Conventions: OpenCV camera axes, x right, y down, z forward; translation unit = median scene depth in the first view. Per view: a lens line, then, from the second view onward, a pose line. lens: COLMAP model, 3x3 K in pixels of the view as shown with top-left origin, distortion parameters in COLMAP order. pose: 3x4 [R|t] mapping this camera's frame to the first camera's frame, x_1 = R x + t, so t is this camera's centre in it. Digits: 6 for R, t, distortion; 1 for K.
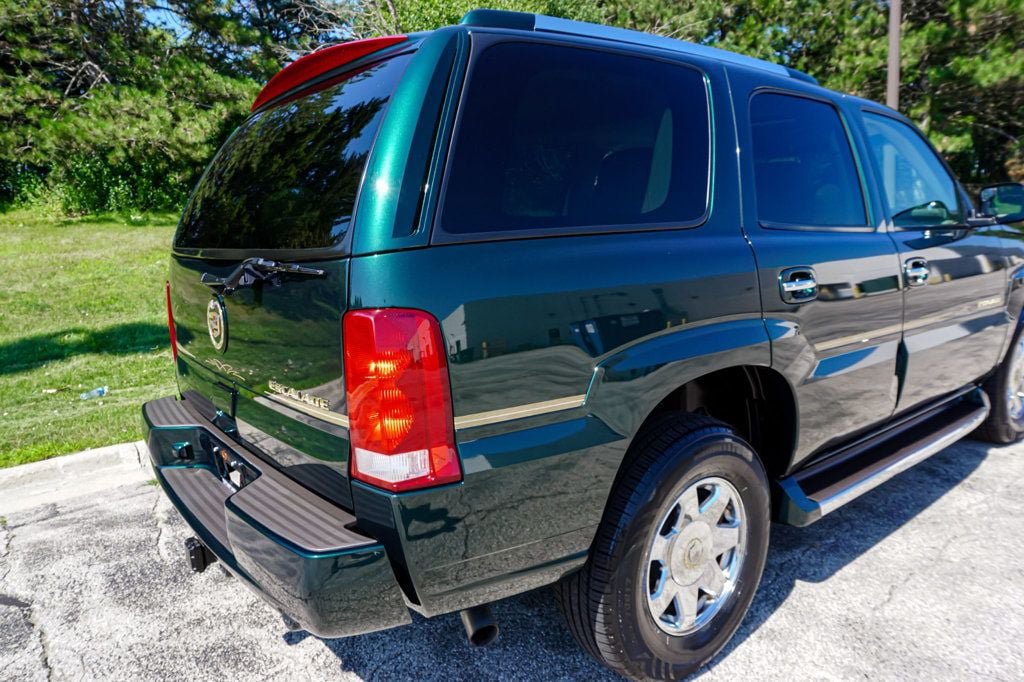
lens RADIAL K [[691.2, 0, 512.0], [0, 691.2, 341.0], [0, 0, 1]] dist [-0.010358, 0.000741]
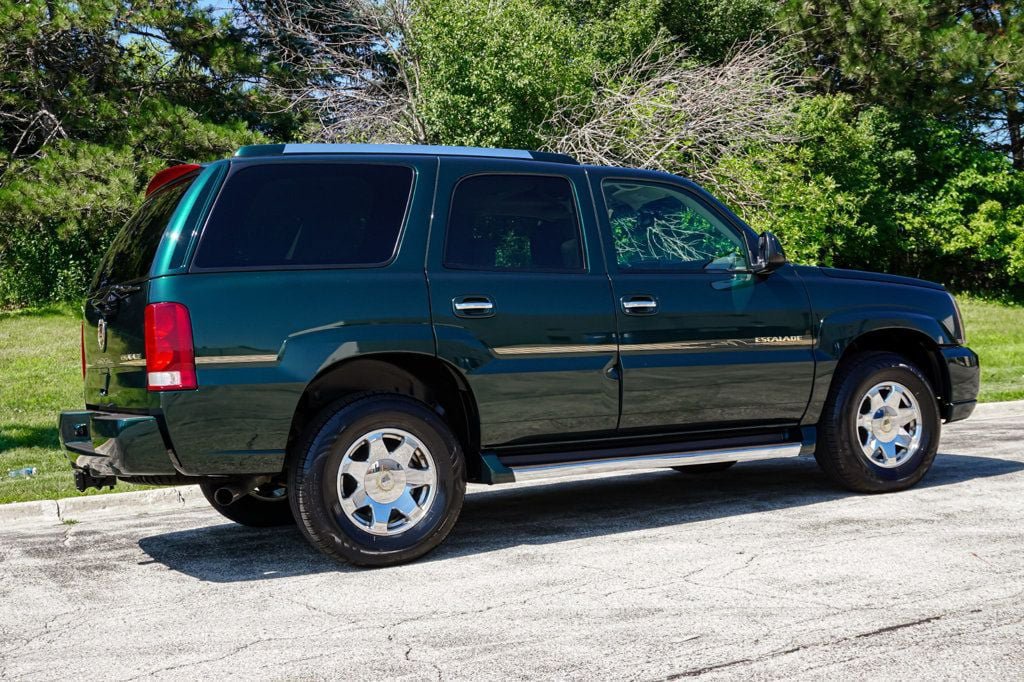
lens RADIAL K [[1294.6, 0, 512.0], [0, 1294.6, 341.0], [0, 0, 1]] dist [-0.009135, 0.048258]
pose [[0.982611, -0.014034, -0.185146, 0.179679], [-0.015789, 0.987212, -0.158626, 0.076533], [0.185005, 0.158791, 0.969824, -0.292804]]
